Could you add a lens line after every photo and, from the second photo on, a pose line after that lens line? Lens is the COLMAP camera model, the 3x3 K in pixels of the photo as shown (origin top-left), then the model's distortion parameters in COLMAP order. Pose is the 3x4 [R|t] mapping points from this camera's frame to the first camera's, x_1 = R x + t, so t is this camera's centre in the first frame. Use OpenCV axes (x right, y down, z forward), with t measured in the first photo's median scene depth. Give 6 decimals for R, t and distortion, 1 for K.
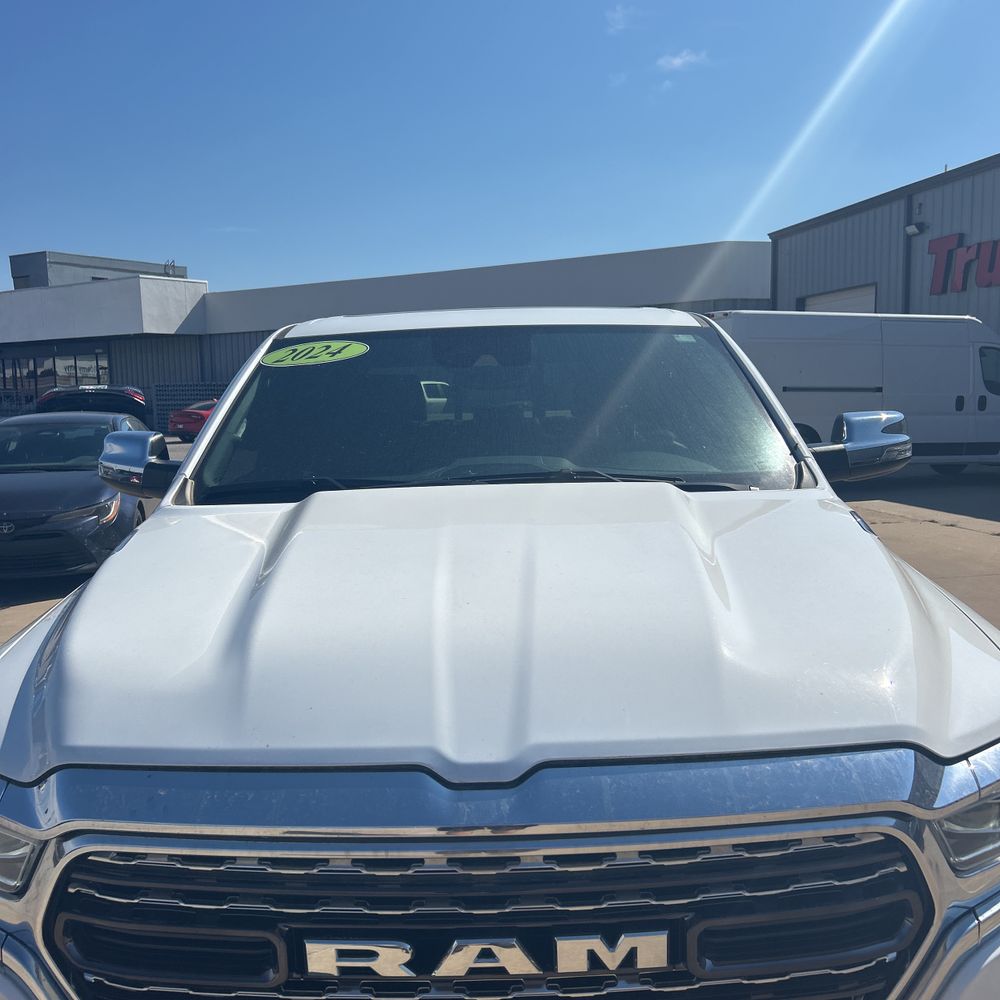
lens RADIAL K [[1004.4, 0, 506.7], [0, 1004.4, 500.8], [0, 0, 1]] dist [0.138514, -0.307918]
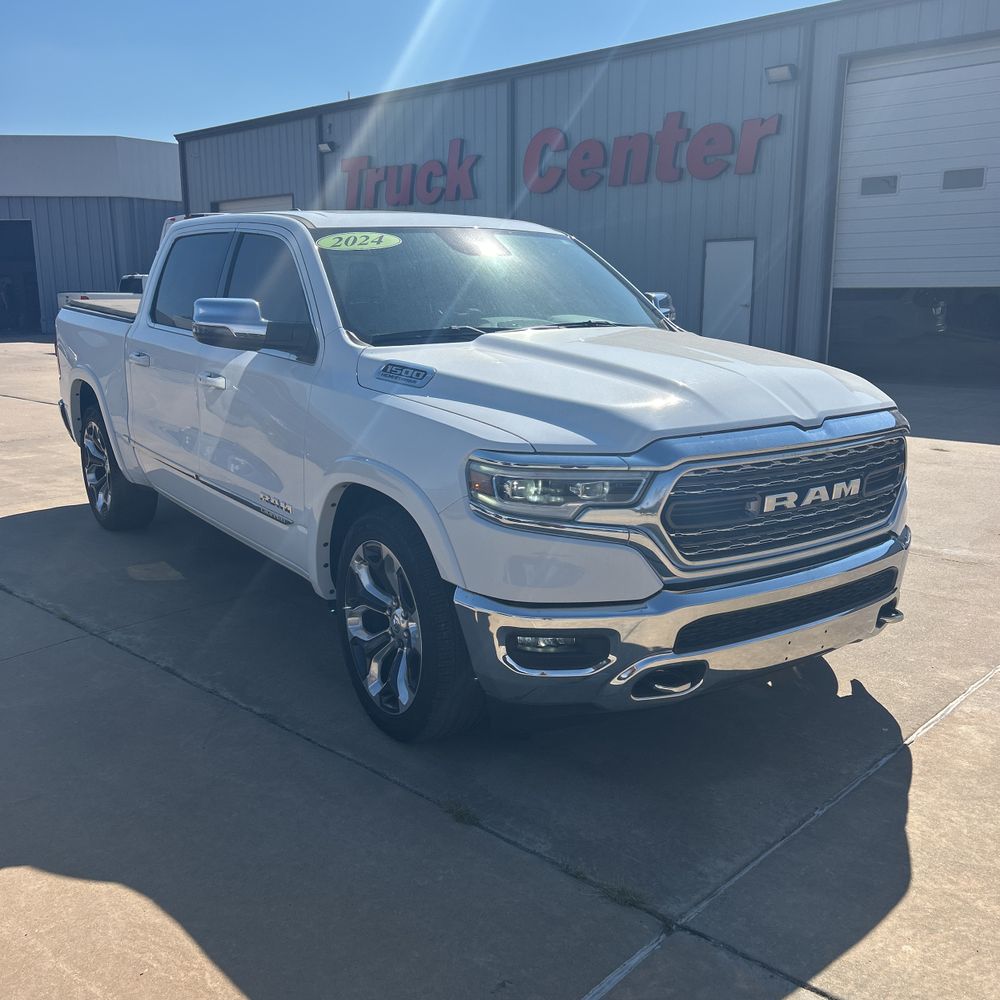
lens RADIAL K [[1009.2, 0, 477.0], [0, 1009.2, 501.1], [0, 0, 1]] dist [0.023946, -0.019500]
pose [[0.821046, -0.102800, 0.561530, -0.843310], [0.050720, 0.992899, 0.107610, 0.062292], [-0.568604, -0.059872, 0.820429, -0.224976]]
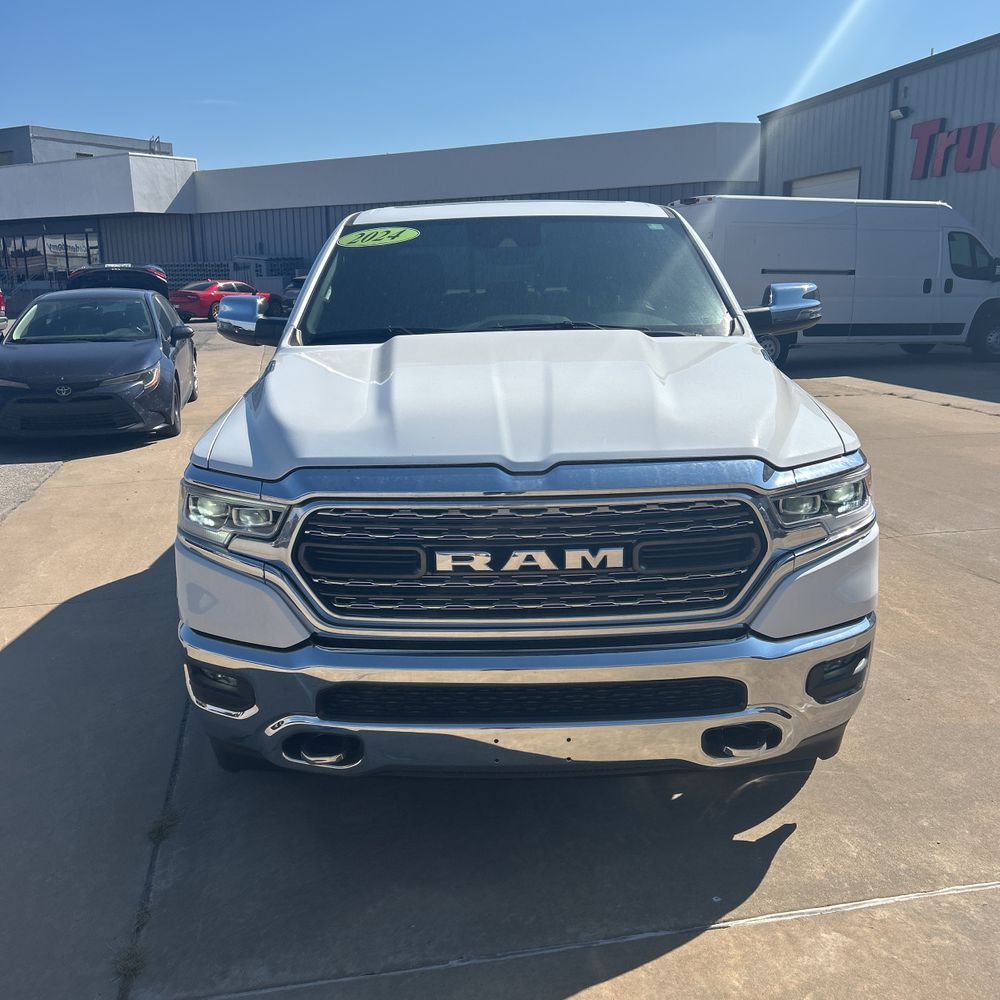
lens RADIAL K [[1012.7, 0, 500.1], [0, 1012.7, 485.8], [0, 0, 1]] dist [0.050314, -0.053960]
pose [[0.999972, 0.004282, 0.006074, -0.035337], [-0.004854, 0.995227, 0.097465, 0.048843], [-0.005628, -0.097492, 0.995220, -0.360326]]
